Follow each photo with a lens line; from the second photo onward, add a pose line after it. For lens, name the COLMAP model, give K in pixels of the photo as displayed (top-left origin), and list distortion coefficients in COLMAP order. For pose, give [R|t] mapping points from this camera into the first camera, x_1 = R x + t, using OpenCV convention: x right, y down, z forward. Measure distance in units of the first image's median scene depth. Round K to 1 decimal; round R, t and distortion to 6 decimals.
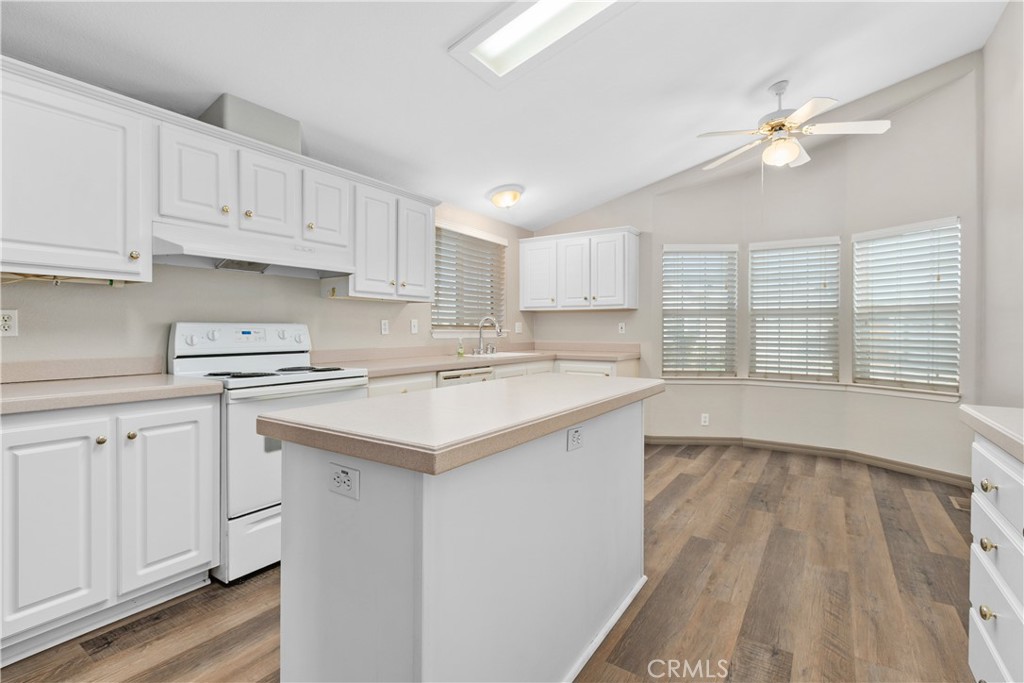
lens RADIAL K [[476.2, 0, 518.9], [0, 476.2, 329.4], [0, 0, 1]] dist [0.005005, 0.000295]
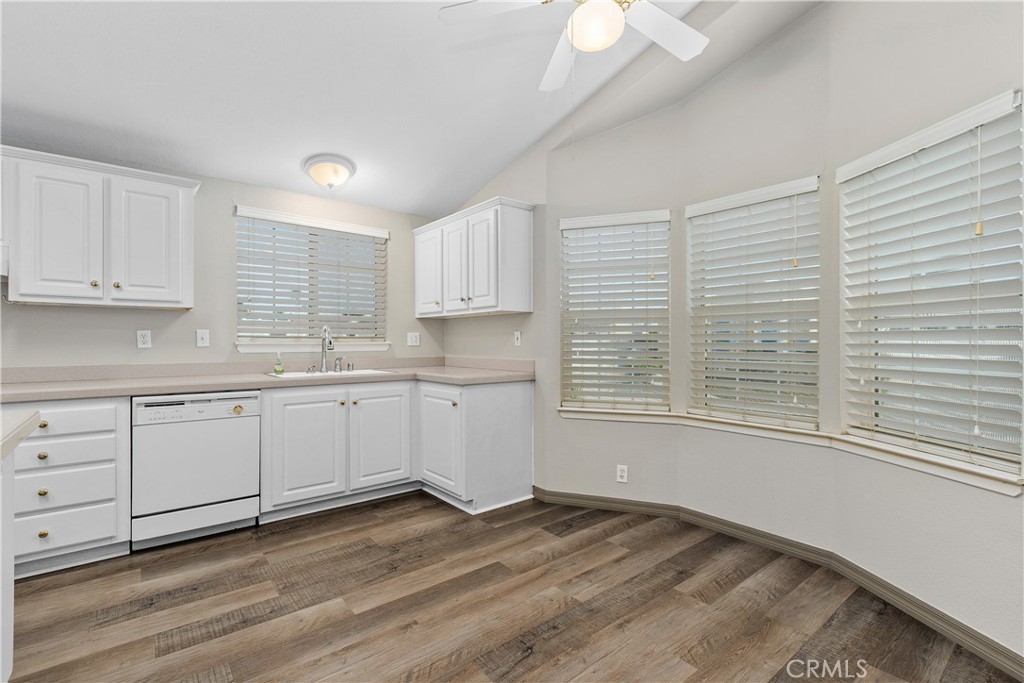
lens RADIAL K [[468.3, 0, 512.0], [0, 468.3, 341.5], [0, 0, 1]] dist [0.002166, 0.000143]
pose [[0.952349, -0.003844, -0.304985, 0.629313], [0.004254, 0.999991, 0.000680, 0.001657], [0.304980, -0.001945, 0.952357, 0.453940]]
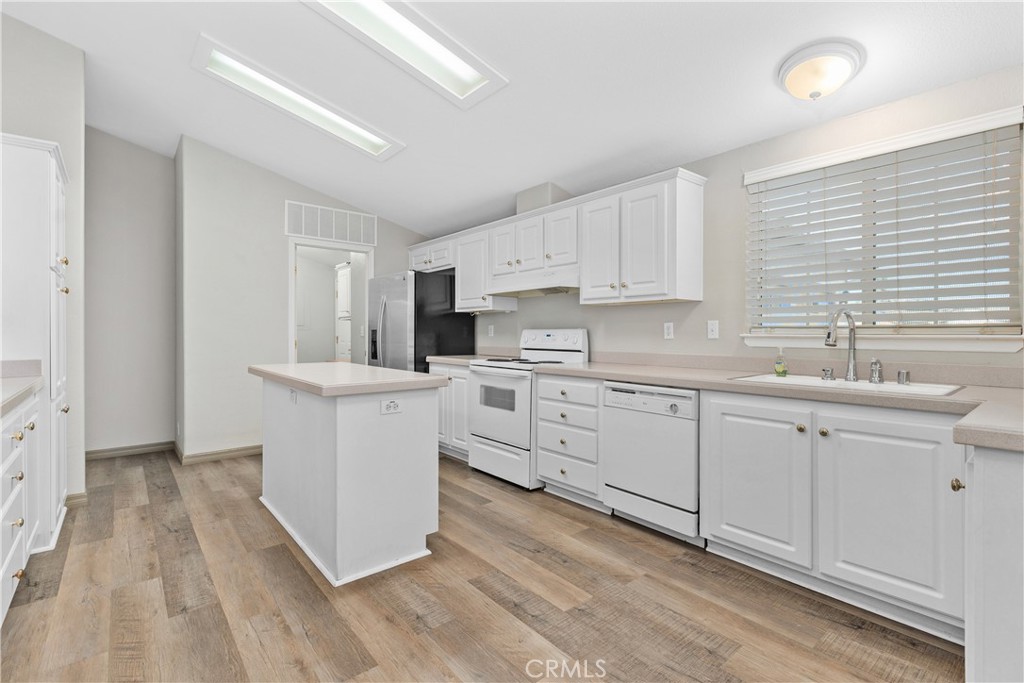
lens RADIAL K [[470.8, 0, 512.9], [0, 470.8, 333.2], [0, 0, 1]] dist [0.002695, -0.000075]
pose [[-0.292178, -0.001458, -0.956363, 0.710276], [-0.000261, 0.999999, -0.001444, 0.001361], [0.956364, -0.000173, -0.292178, 1.064701]]
